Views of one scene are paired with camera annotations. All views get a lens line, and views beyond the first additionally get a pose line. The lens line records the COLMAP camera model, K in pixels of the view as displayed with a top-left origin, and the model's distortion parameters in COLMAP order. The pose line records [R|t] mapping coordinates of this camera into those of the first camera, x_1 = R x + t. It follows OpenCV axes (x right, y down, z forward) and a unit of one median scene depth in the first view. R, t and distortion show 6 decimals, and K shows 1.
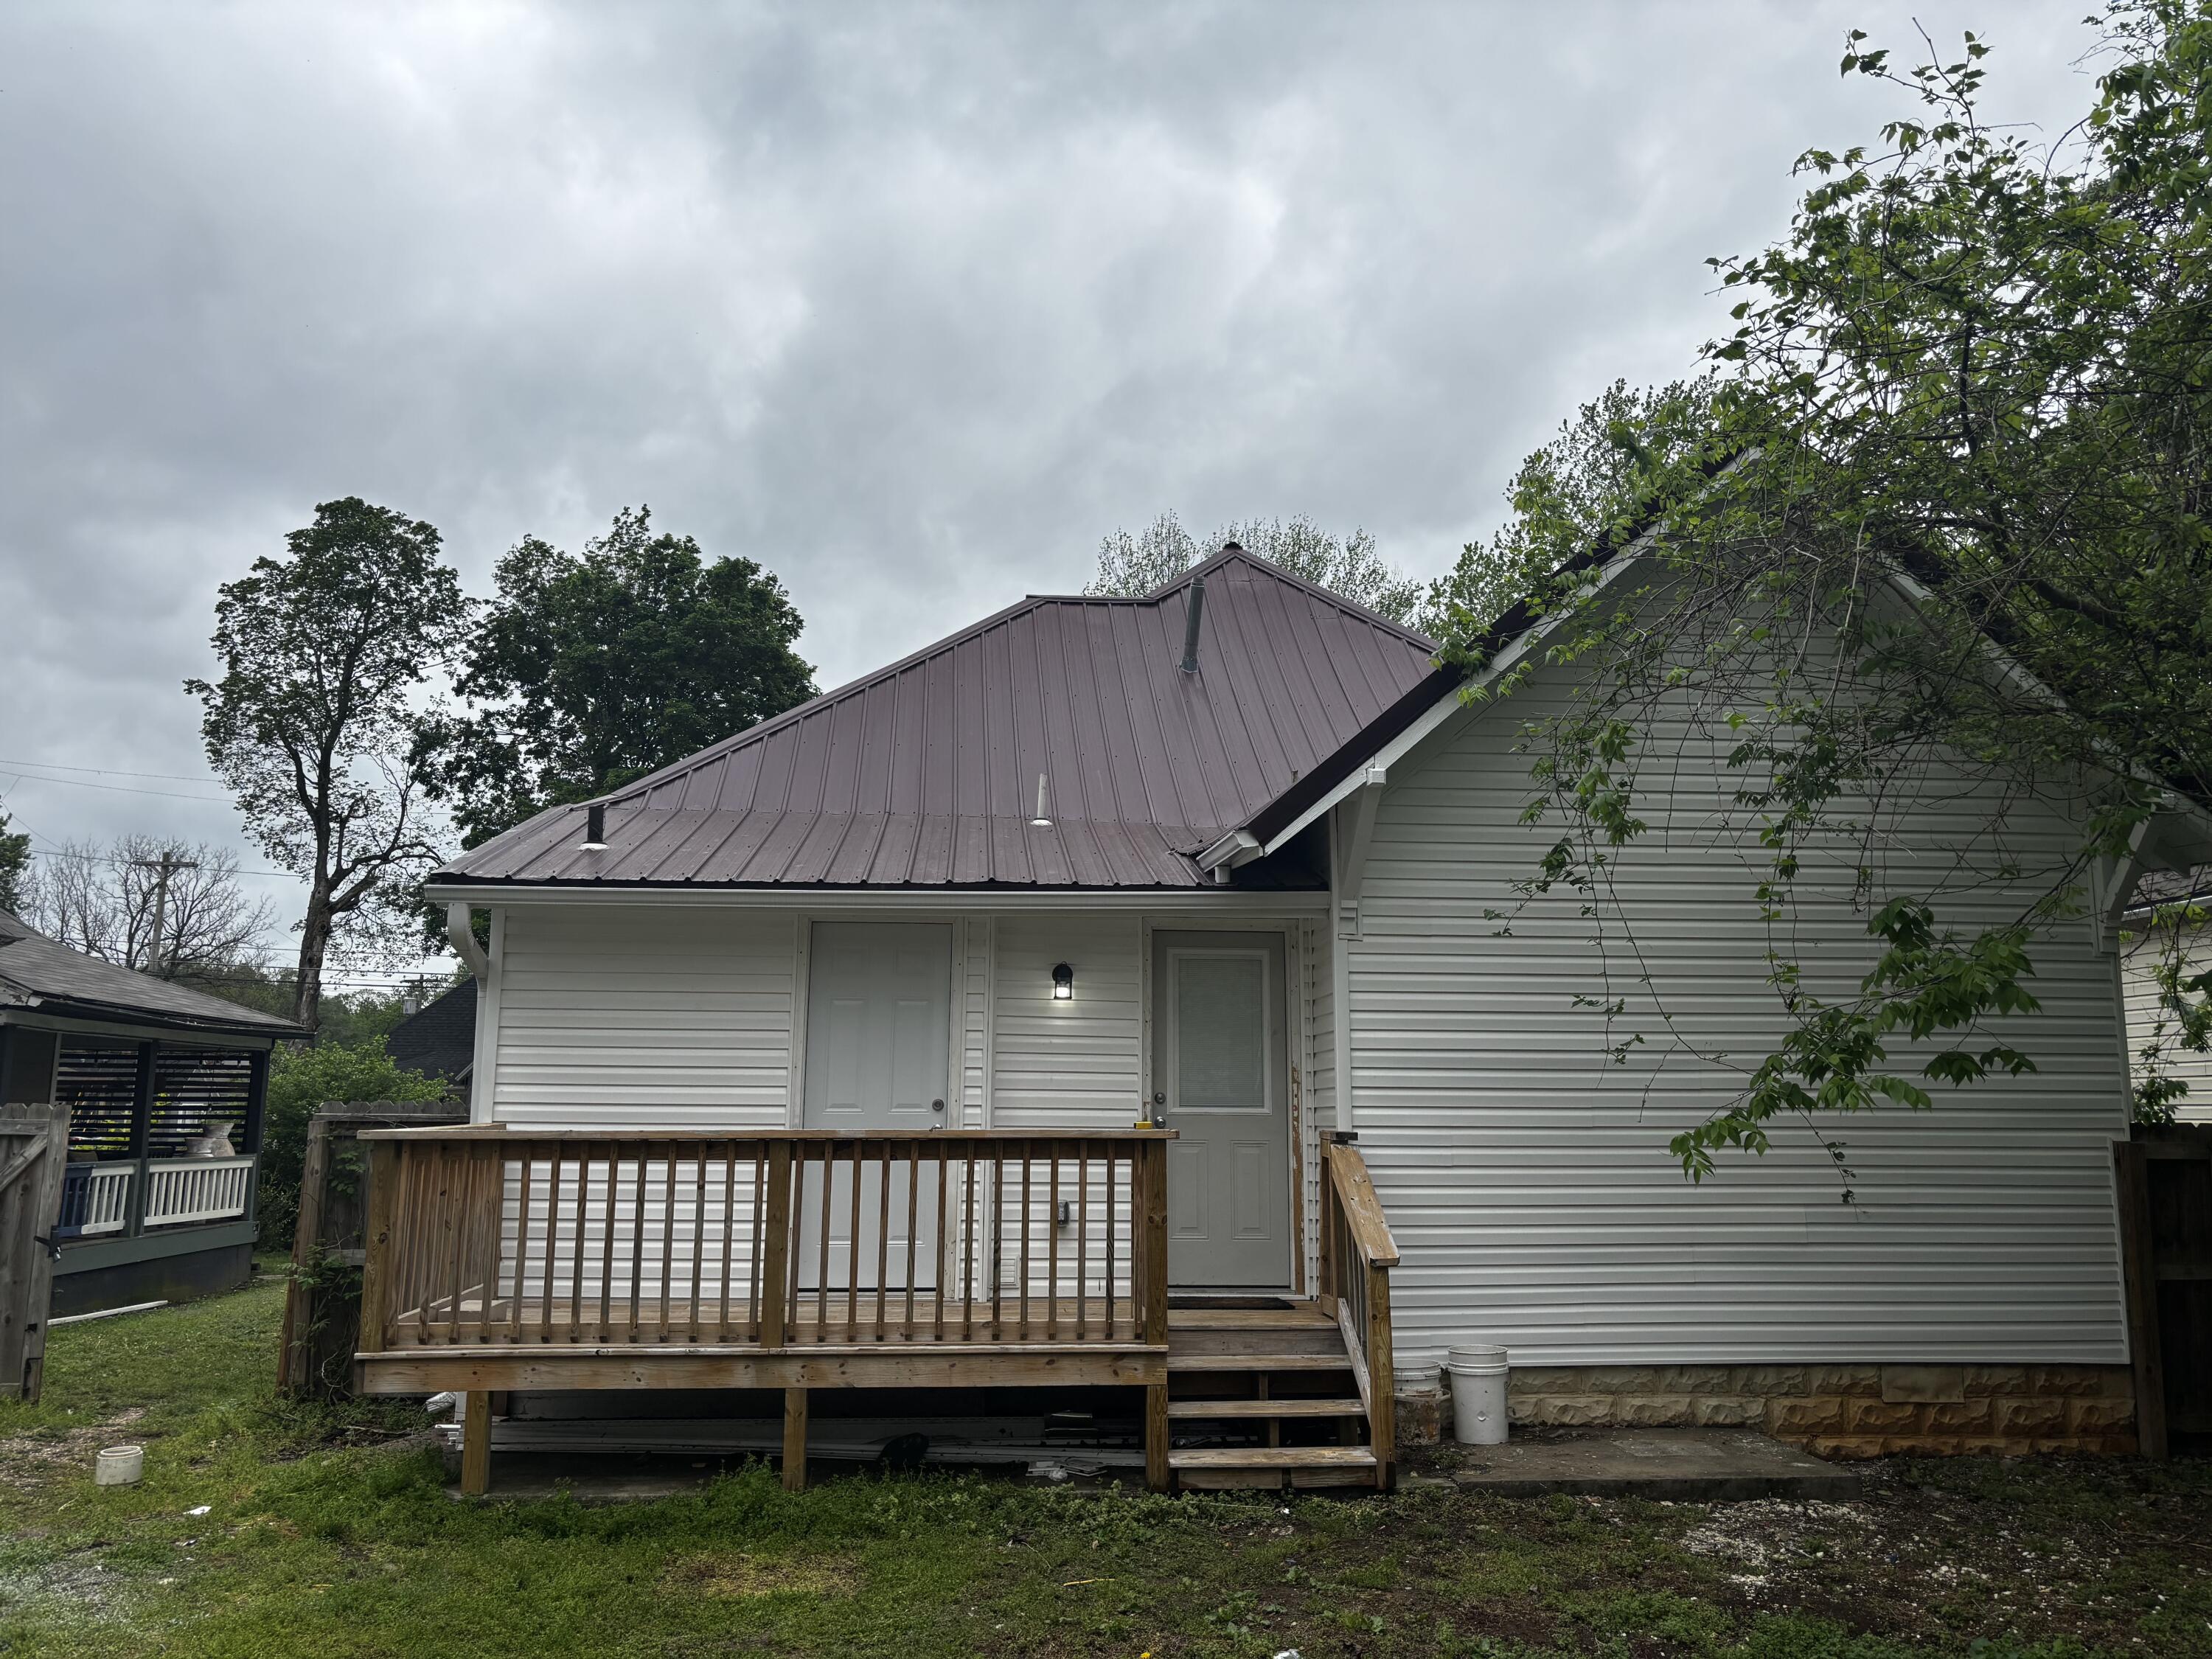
lens RADIAL K [[1666.0, 0, 1120.5], [0, 1666.0, 836.2], [0, 0, 1]] dist [0.068164, -0.092770]
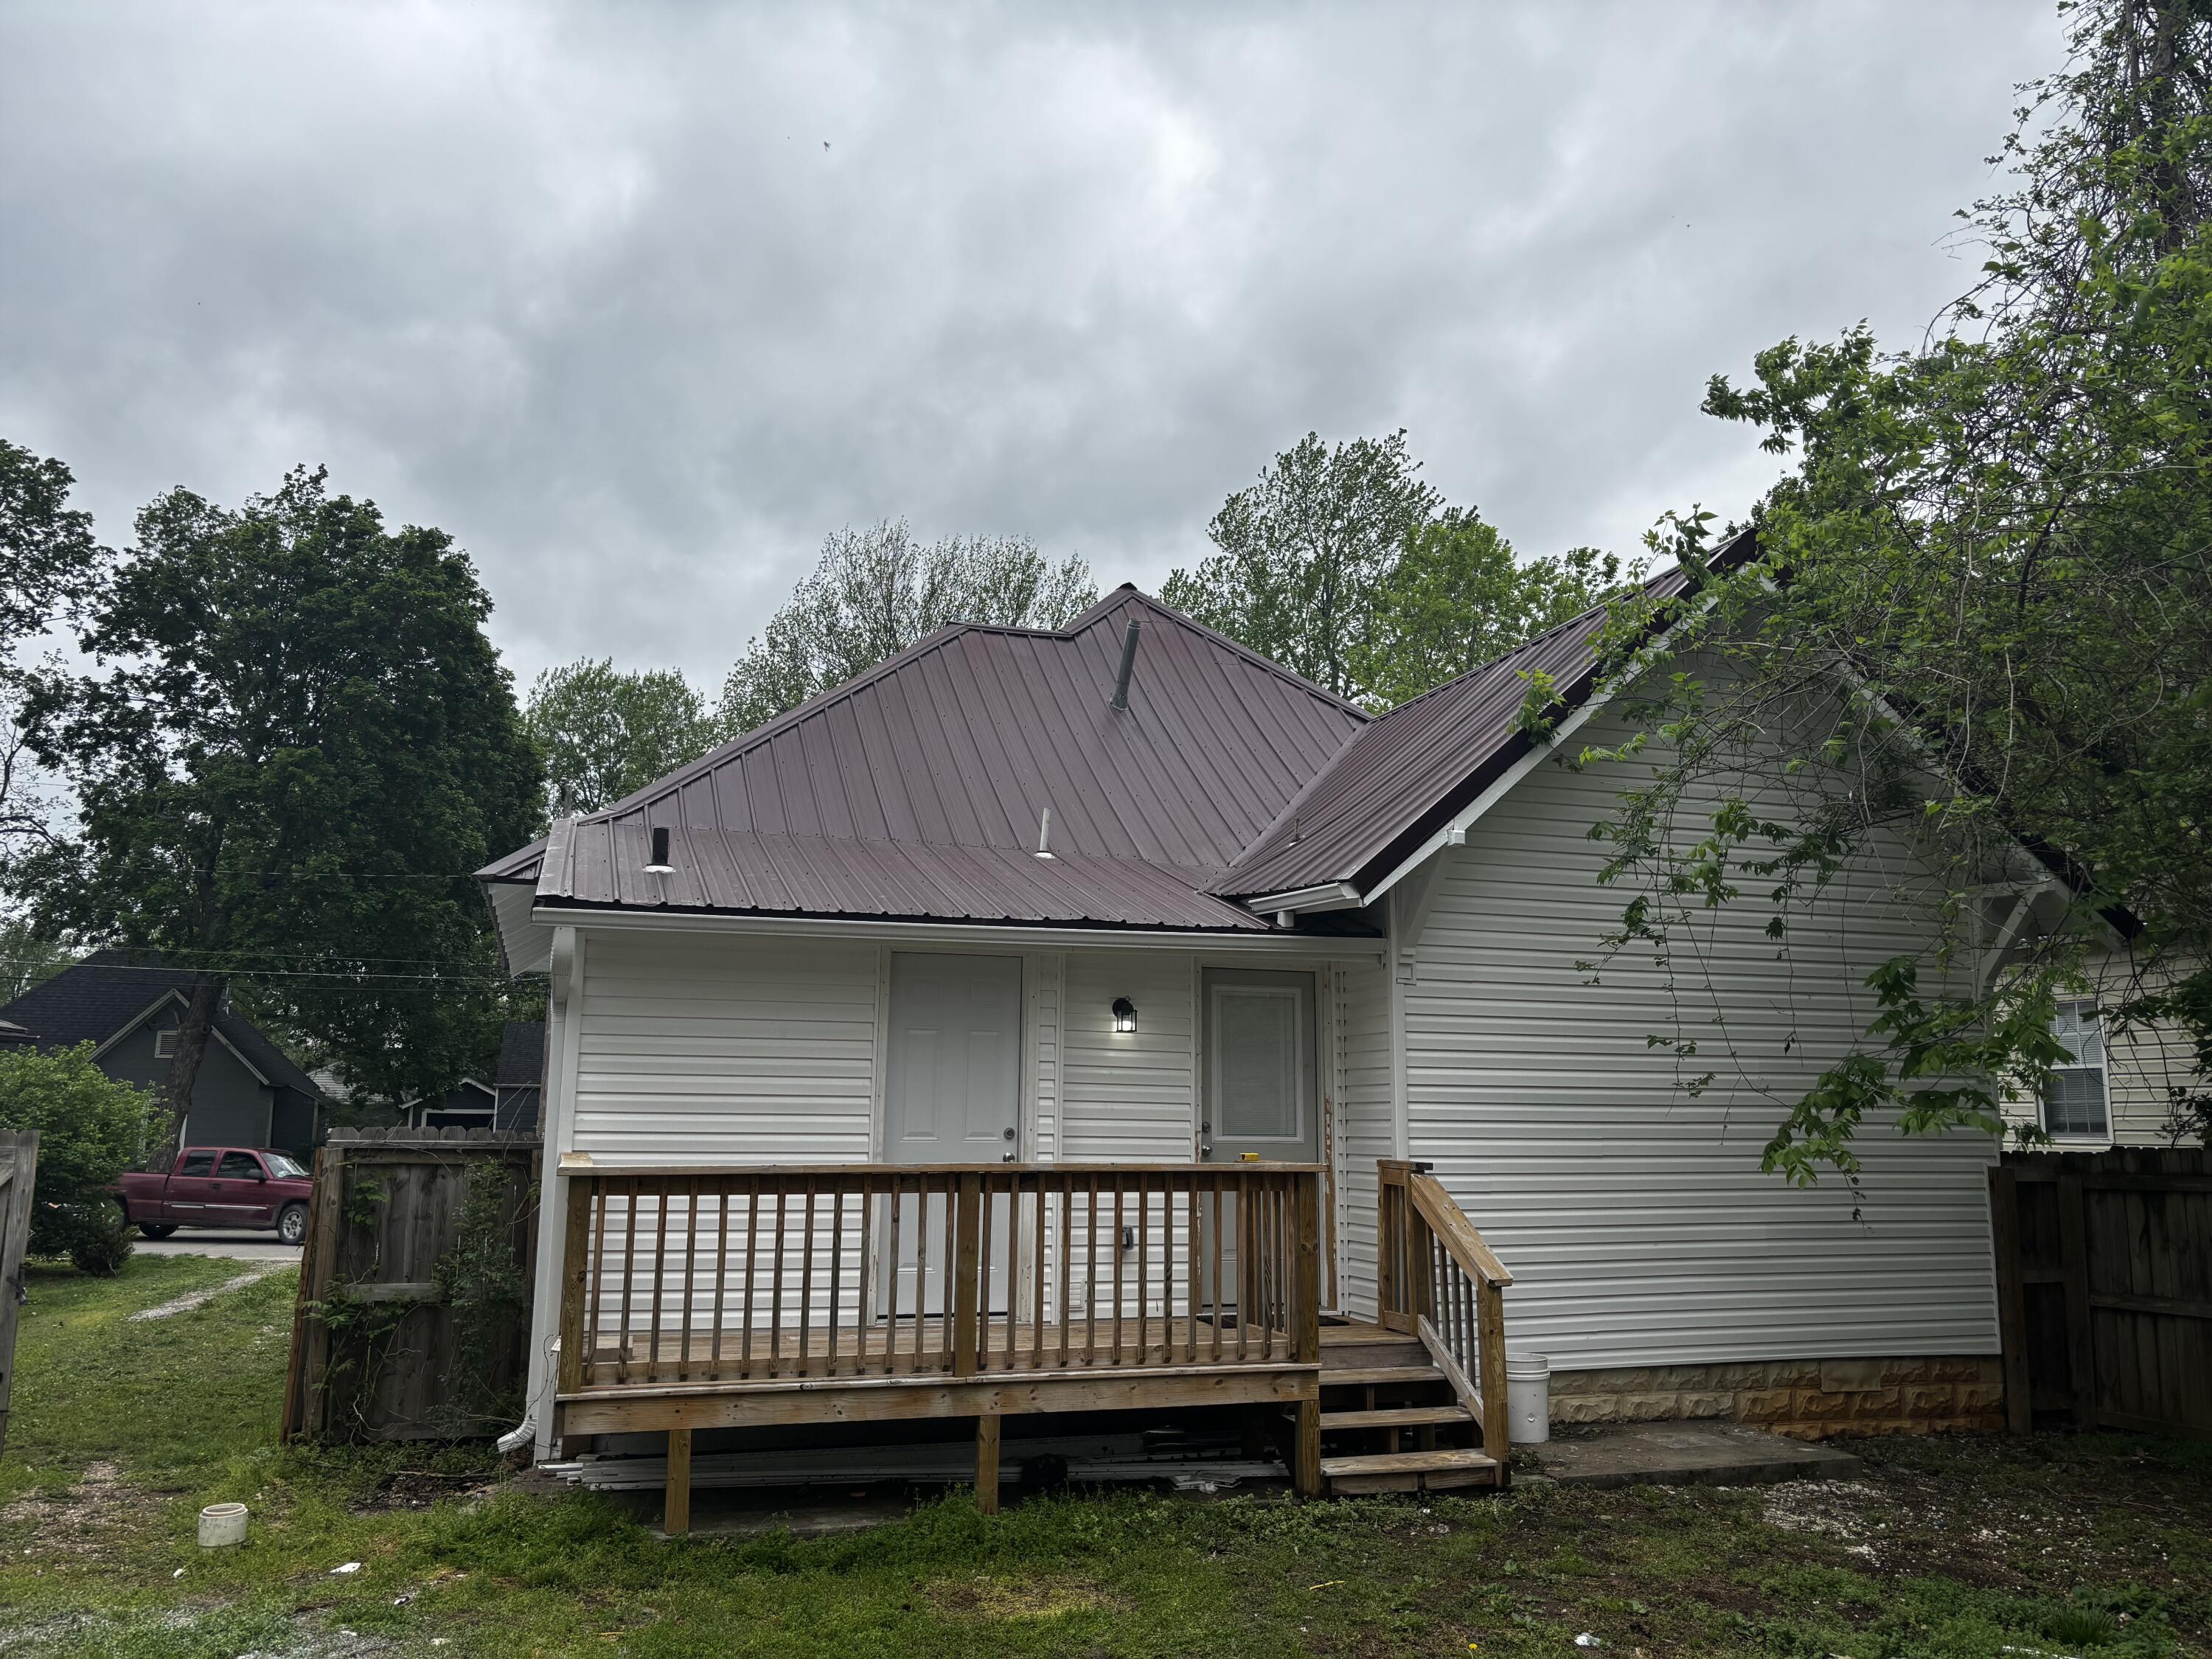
lens RADIAL K [[1666.0, 0, 1120.5], [0, 1666.0, 836.2], [0, 0, 1]] dist [0.068164, -0.092770]
pose [[0.971892, 0.042957, 0.231475, -0.300896], [-0.042541, 0.999072, -0.006790, -0.019034], [-0.231552, -0.003248, 0.972817, -0.017698]]
